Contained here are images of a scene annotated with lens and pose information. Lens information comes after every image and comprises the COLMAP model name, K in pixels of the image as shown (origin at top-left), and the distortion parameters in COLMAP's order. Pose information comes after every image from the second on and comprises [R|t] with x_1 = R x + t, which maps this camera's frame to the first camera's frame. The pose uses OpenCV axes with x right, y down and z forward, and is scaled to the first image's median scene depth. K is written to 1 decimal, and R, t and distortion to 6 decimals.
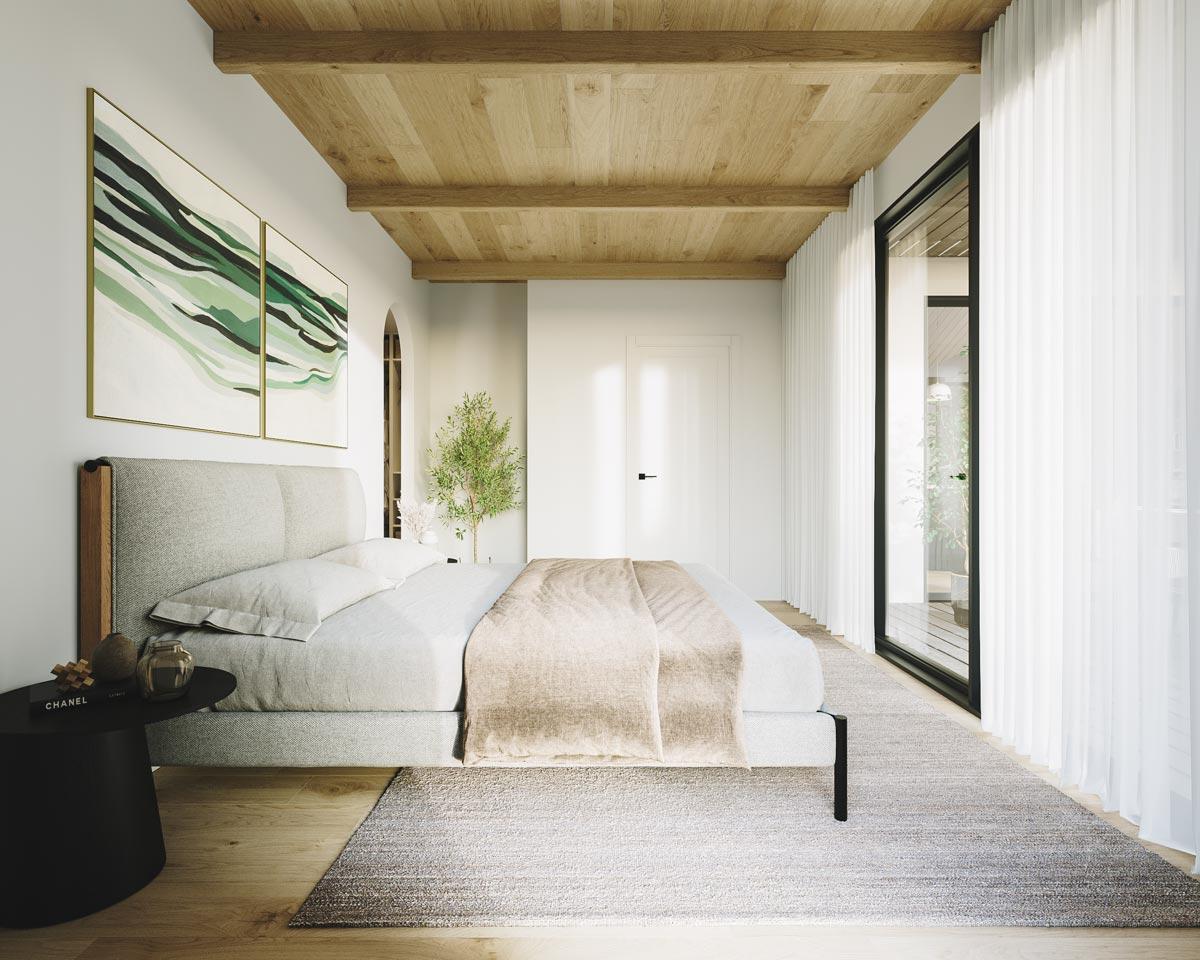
lens RADIAL K [[731.3, 0, 600.0], [0, 731.3, 480.0], [0, 0, 1]] dist [-0.002075, 0.000840]
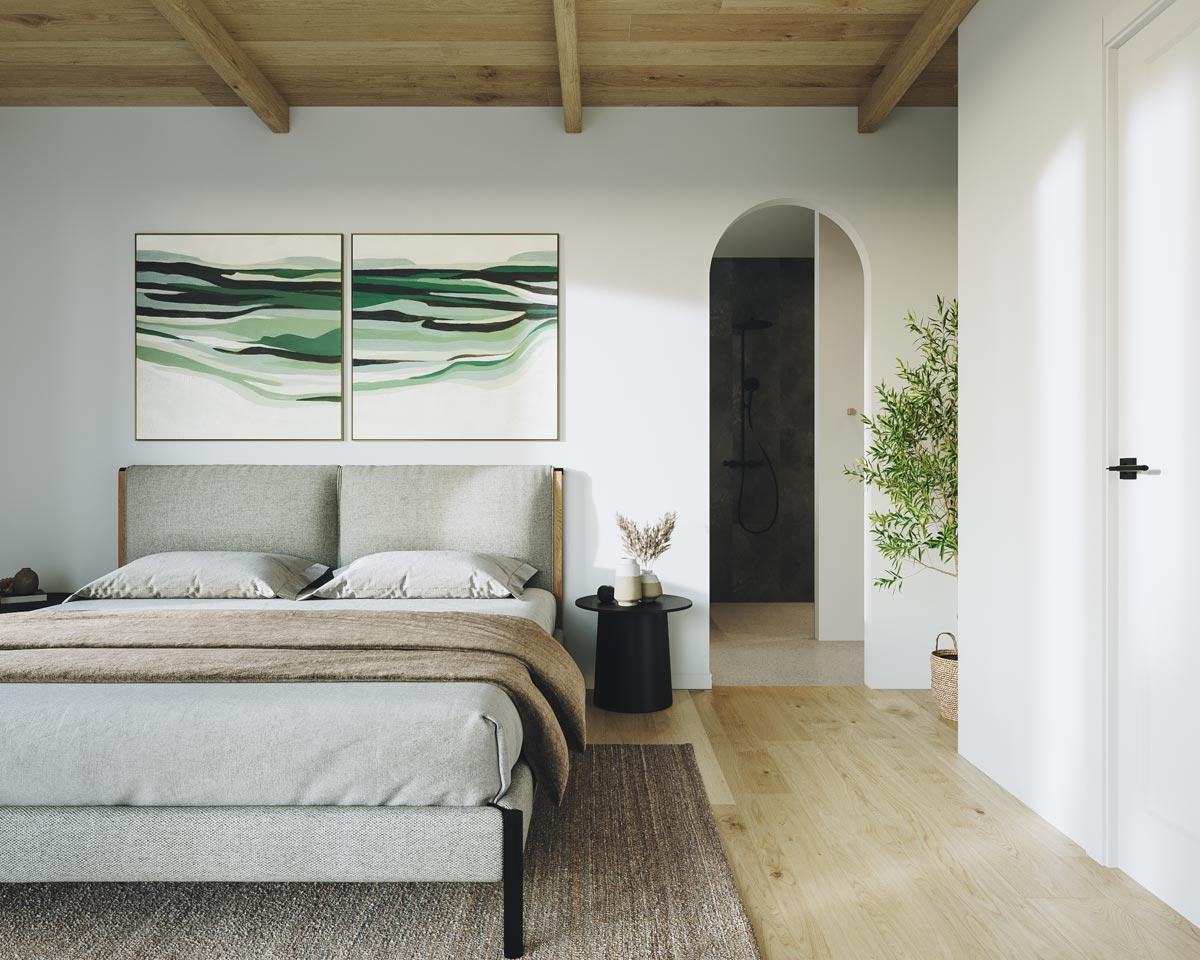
lens RADIAL K [[731.3, 0, 600.0], [0, 731.3, 480.0], [0, 0, 1]] dist [-0.002075, 0.000840]
pose [[-0.020874, 0.010059, -0.999732, 0.601174], [0.004304, 0.999941, 0.009972, -0.008245], [0.999773, -0.004095, -0.020916, 1.405043]]
